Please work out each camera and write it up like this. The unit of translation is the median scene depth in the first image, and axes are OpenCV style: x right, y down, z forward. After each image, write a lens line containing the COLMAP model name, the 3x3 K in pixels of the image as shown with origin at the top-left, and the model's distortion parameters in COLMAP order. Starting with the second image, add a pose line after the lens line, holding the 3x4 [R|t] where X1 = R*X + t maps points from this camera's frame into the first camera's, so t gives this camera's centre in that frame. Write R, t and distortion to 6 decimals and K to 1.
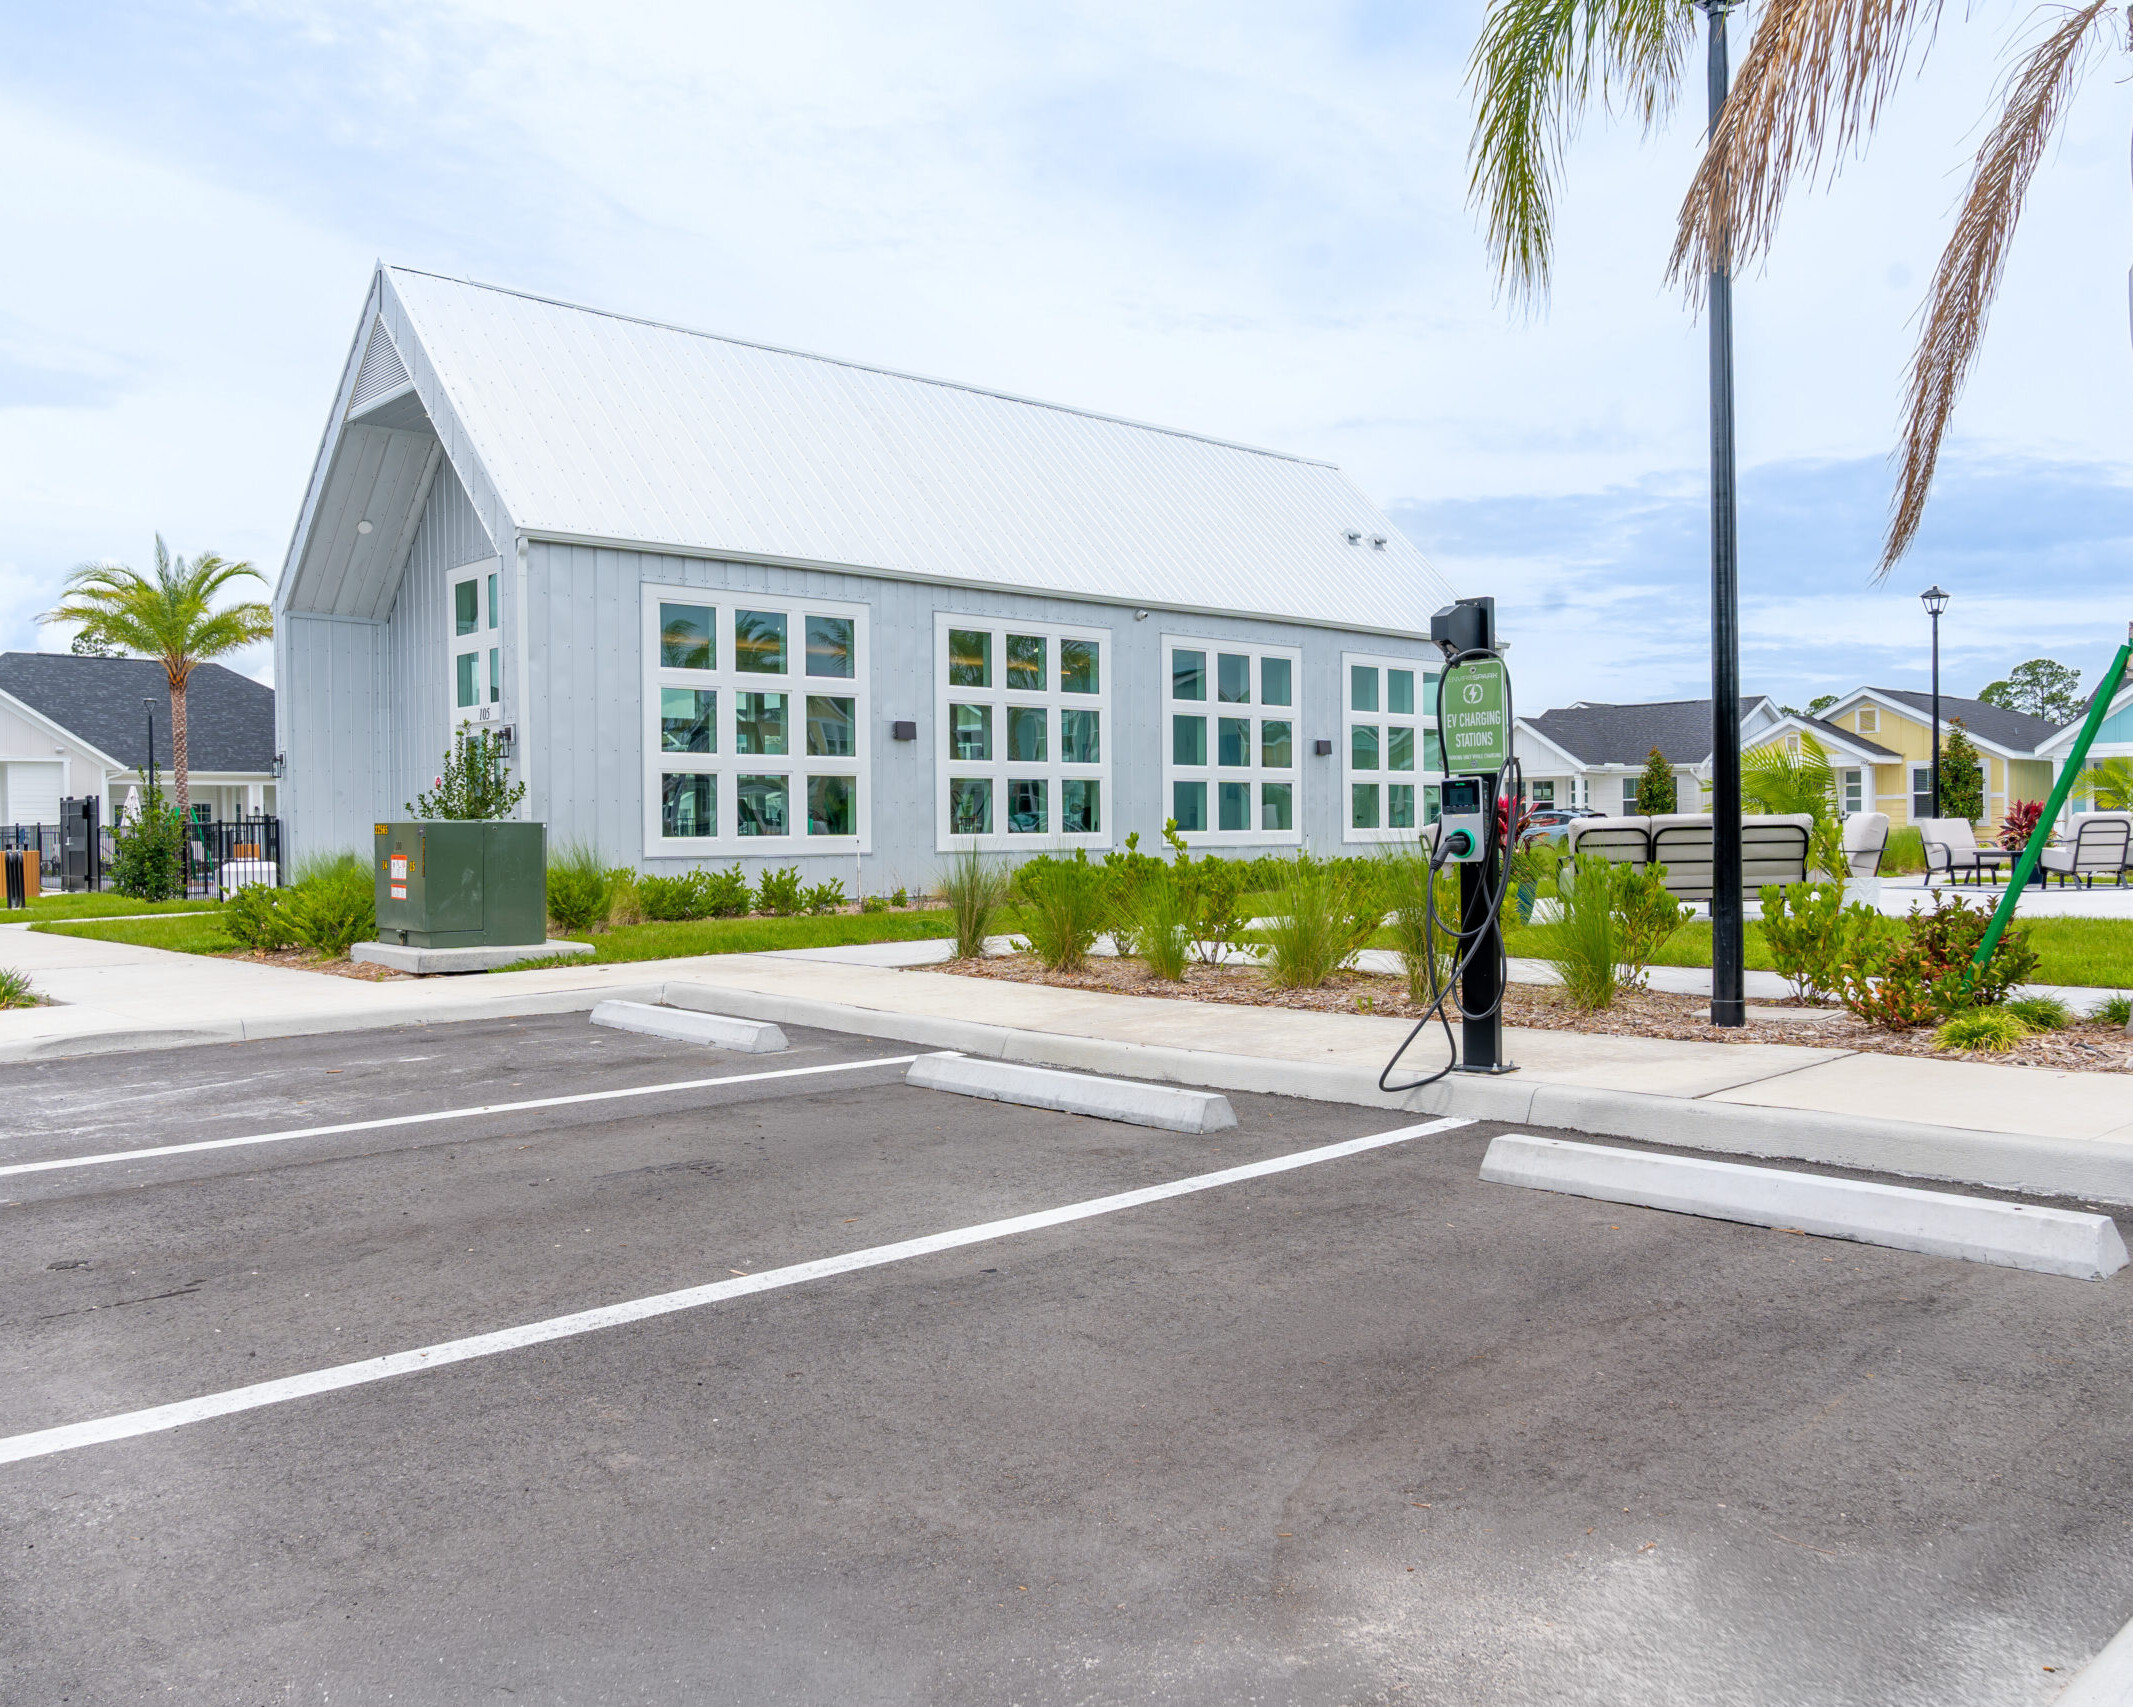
lens RADIAL K [[1752.3, 0, 1065.5], [0, 1752.3, 828.0], [0, 0, 1]] dist [-0.024391, -0.002274]
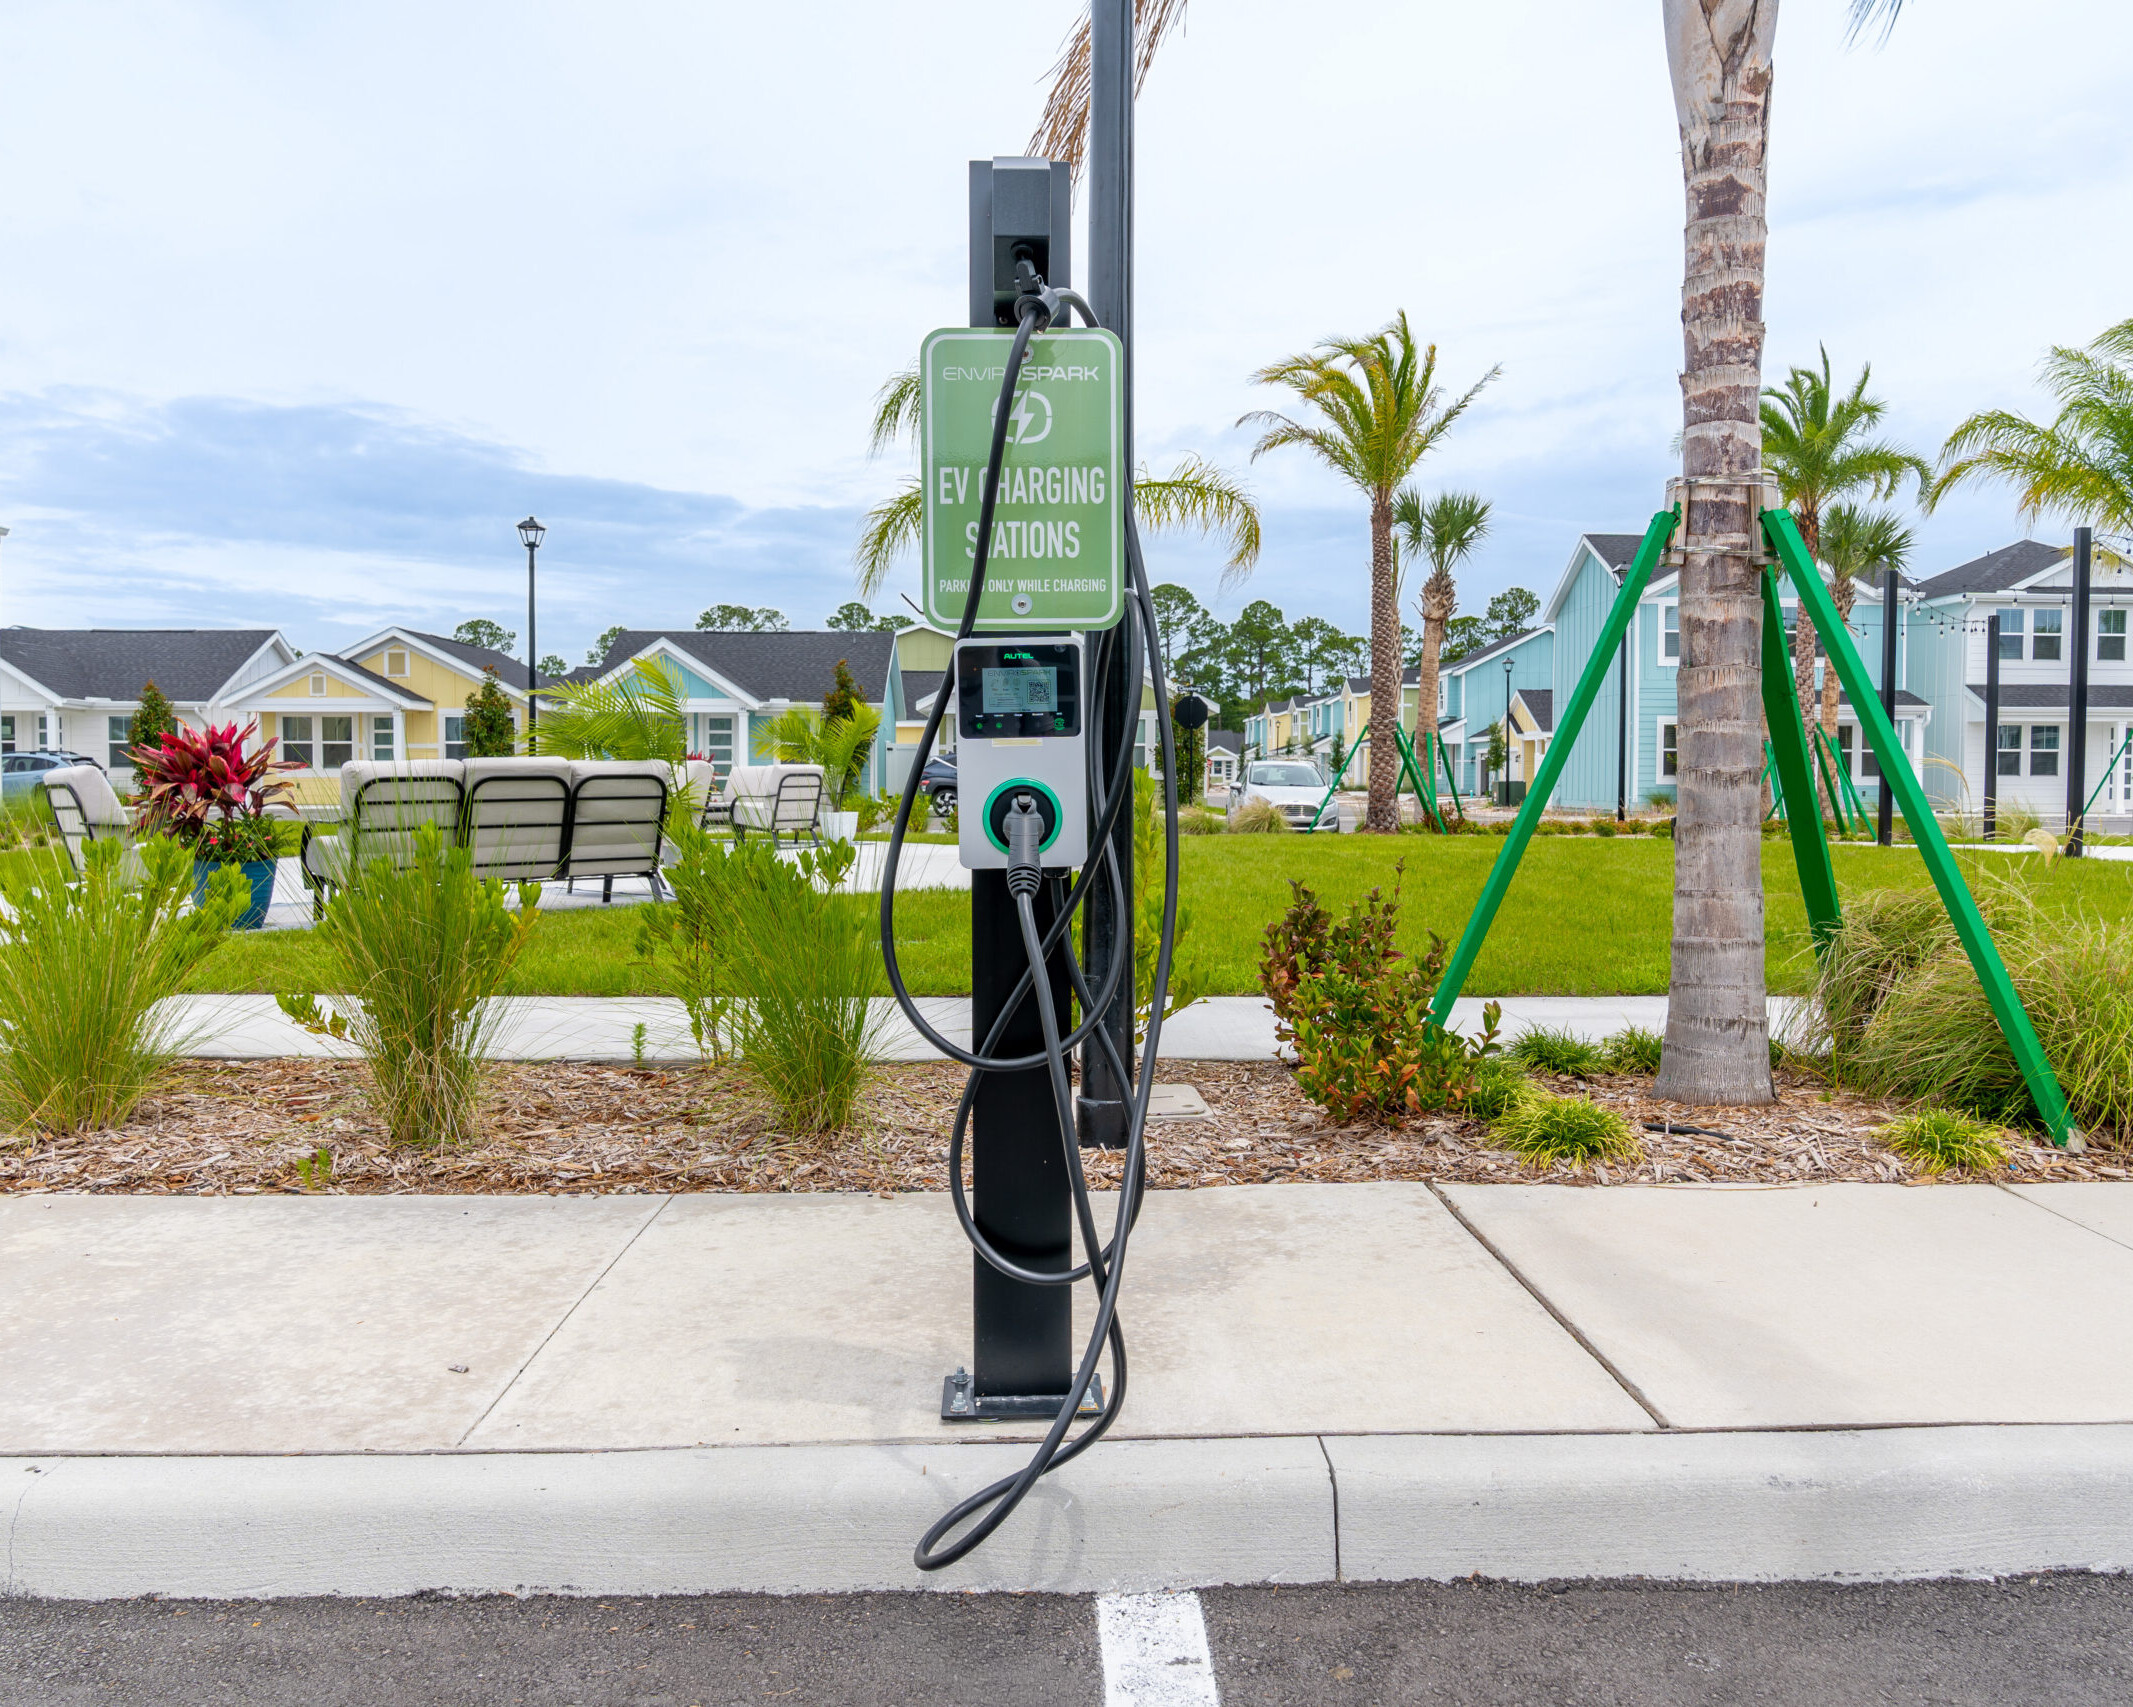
lens RADIAL K [[1752.3, 0, 1065.5], [0, 1752.3, 828.0], [0, 0, 1]] dist [-0.024391, -0.002274]
pose [[0.659773, -0.010136, 0.751397, -0.006757], [-0.011423, 0.999658, 0.023514, 0.000360], [-0.751378, -0.024097, 0.659432, 0.112901]]
